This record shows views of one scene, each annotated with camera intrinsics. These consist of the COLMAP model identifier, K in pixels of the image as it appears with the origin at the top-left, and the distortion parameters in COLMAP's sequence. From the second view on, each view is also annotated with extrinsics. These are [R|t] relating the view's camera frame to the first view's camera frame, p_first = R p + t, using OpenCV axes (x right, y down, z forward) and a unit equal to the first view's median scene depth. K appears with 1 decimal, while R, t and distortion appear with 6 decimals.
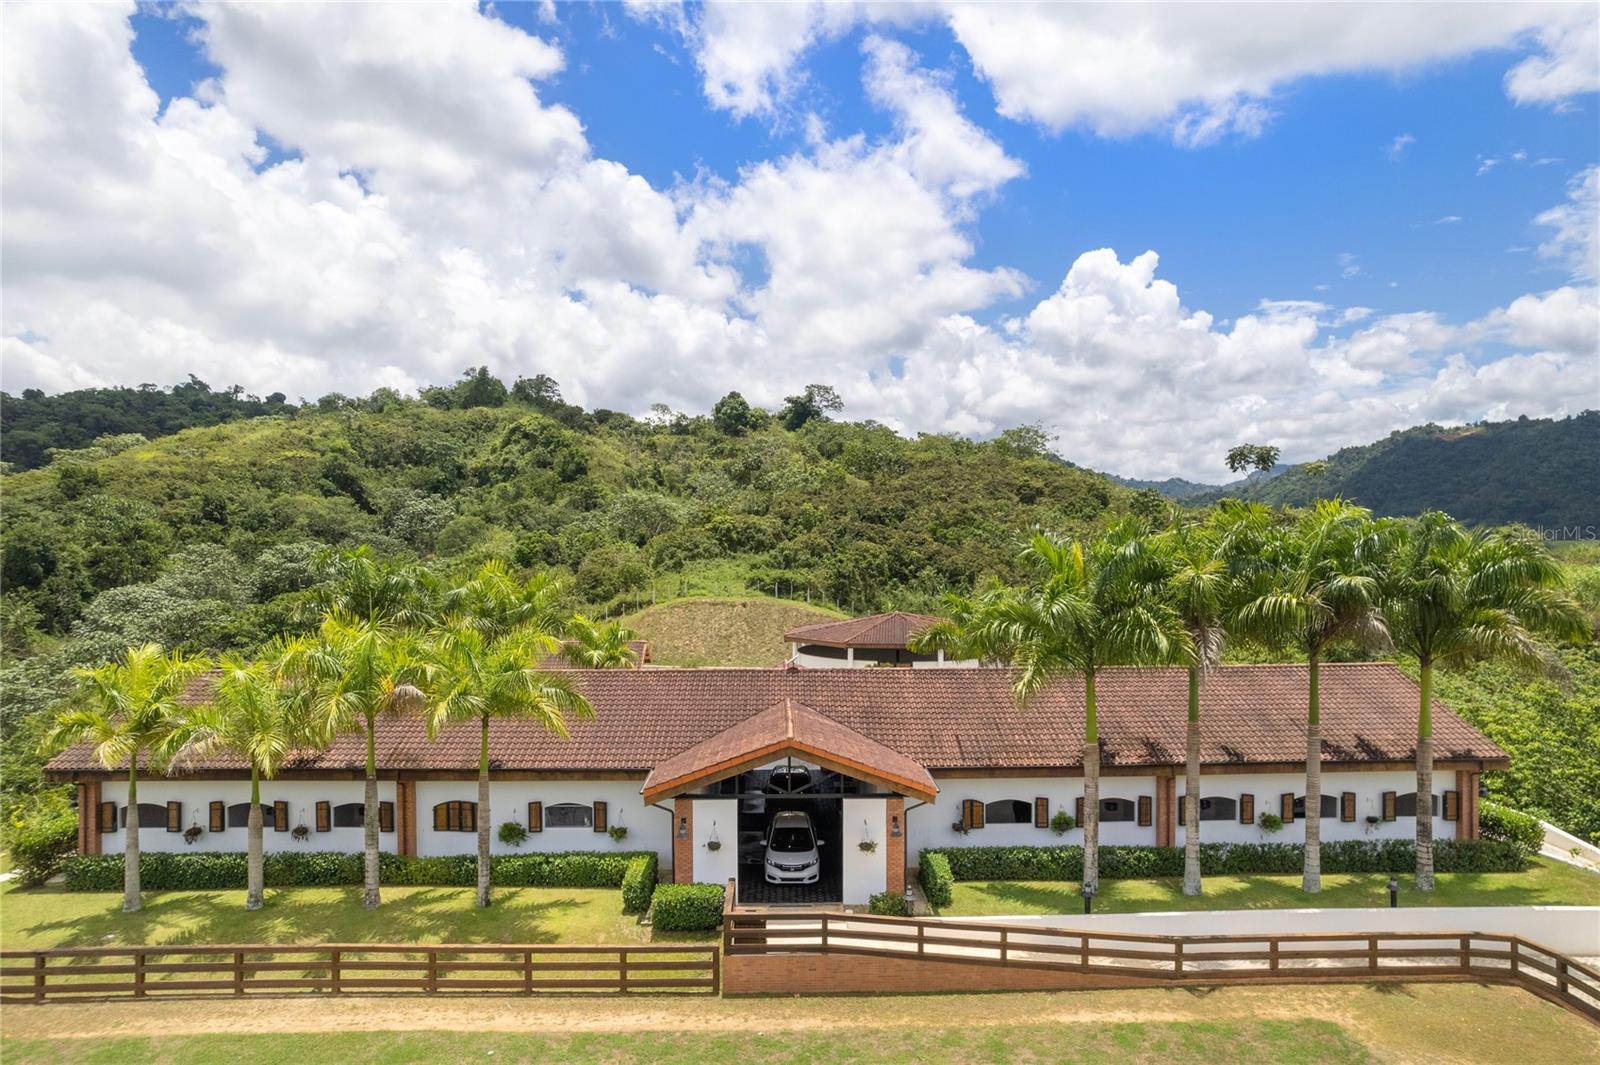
lens RADIAL K [[1018.1, 0, 802.7], [0, 1018.1, 544.3], [0, 0, 1]] dist [-0.077670, 0.067271]
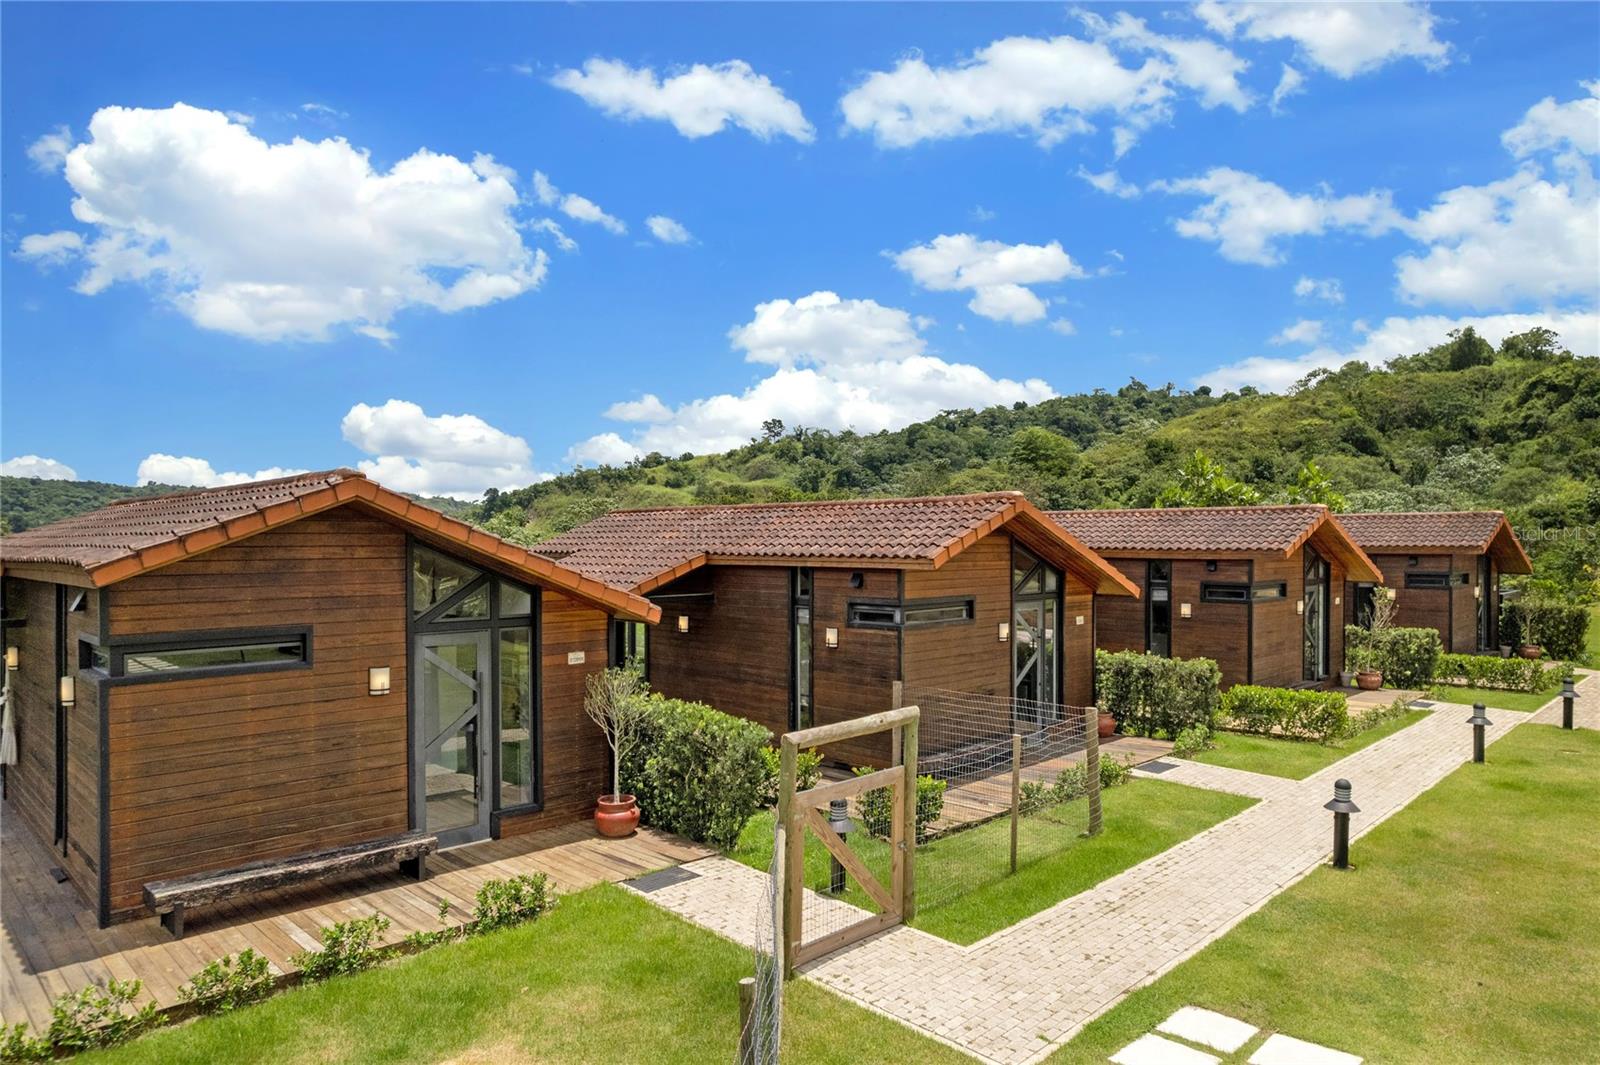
lens RADIAL K [[1018.1, 0, 802.7], [0, 1018.1, 544.3], [0, 0, 1]] dist [-0.077670, 0.067271]
pose [[0.684847, 0.005685, -0.728665, -0.165096], [-0.003595, 0.999984, 0.004422, 0.064195], [0.728678, -0.000409, 0.684856, -0.218034]]
